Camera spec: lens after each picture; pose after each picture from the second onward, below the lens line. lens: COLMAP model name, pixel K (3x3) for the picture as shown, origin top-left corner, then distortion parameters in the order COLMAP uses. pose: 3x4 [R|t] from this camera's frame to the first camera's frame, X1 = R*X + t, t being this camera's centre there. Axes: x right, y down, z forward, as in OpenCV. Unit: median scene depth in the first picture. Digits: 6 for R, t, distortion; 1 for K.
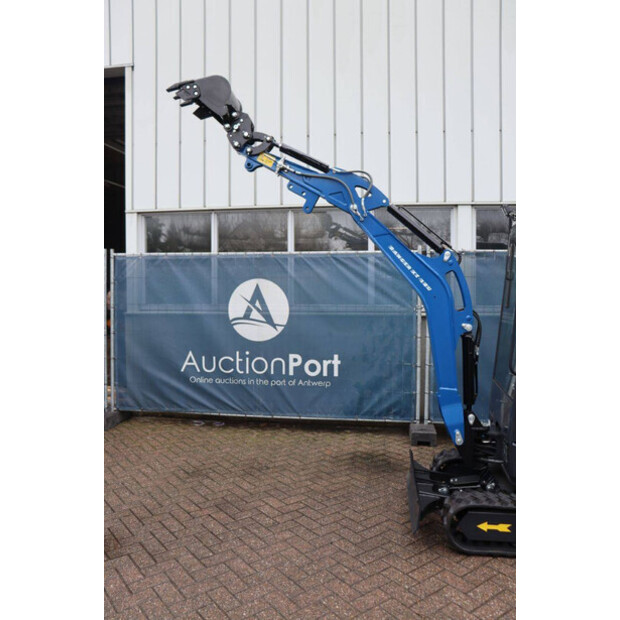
lens RADIAL K [[541.2, 0, 309.6], [0, 541.2, 310.6], [0, 0, 1]] dist [-0.156809, 0.171747]
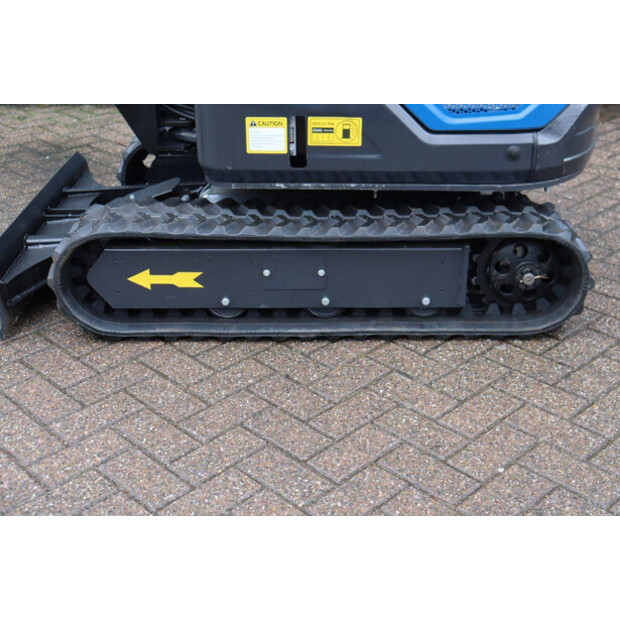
lens RADIAL K [[938.3, 0, 311.2], [0, 938.3, 309.5], [0, 0, 1]] dist [0.091404, 0.081144]
pose [[0.992291, -0.069140, 0.102848, 0.213671], [0.022821, 0.917656, 0.396719, 0.065558], [-0.121808, -0.391314, 0.912160, 0.131175]]
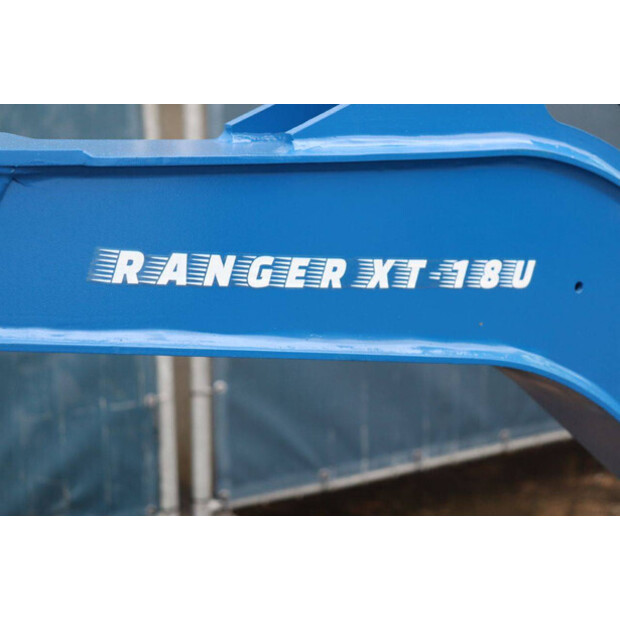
lens RADIAL K [[1353.1, 0, 310.0], [0, 1353.1, 310.0], [0, 0, 1]] dist [0.459257, 0.091033]
pose [[0.776470, -0.151118, 0.611766, -0.108569], [0.038534, 0.980389, 0.193267, 0.002169], [-0.628975, -0.126492, 0.767066, 0.500276]]
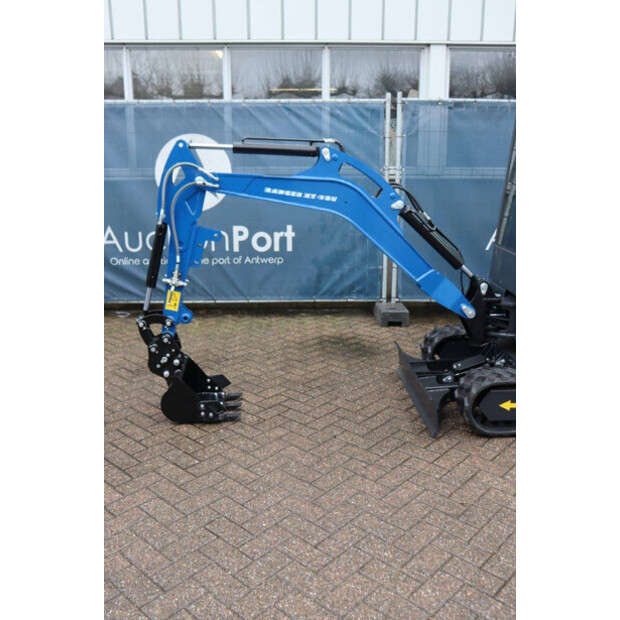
lens RADIAL K [[601.0, 0, 310.0], [0, 601.0, 310.0], [0, 0, 1]] dist [-0.131062, 0.198936]
pose [[0.983309, -0.044668, 0.176375, -0.092485], [0.009169, 0.980330, 0.197154, 0.027225], [-0.181712, -0.192246, 0.964377, 0.064749]]
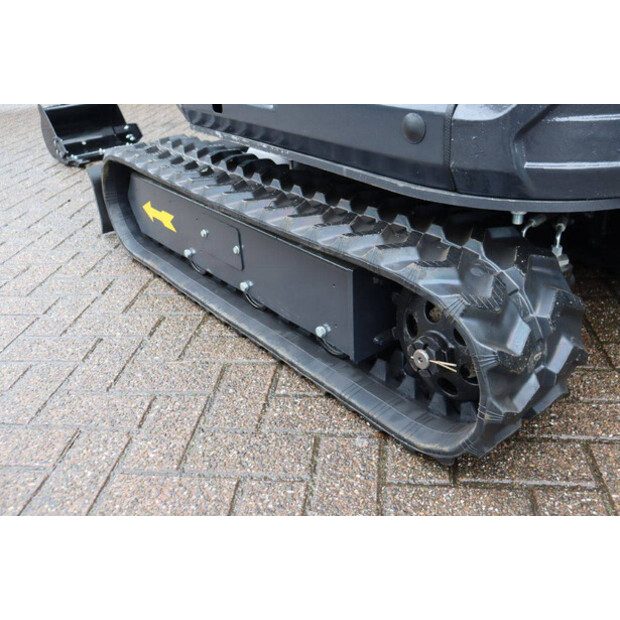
lens RADIAL K [[601.0, 0, 310.0], [0, 601.0, 310.0], [0, 0, 1]] dist [-0.131062, 0.198936]
pose [[0.719076, 0.287158, -0.632827, 0.433508], [0.021204, 0.901142, 0.433005, 0.146293], [0.694608, -0.324782, 0.641901, 0.402104]]
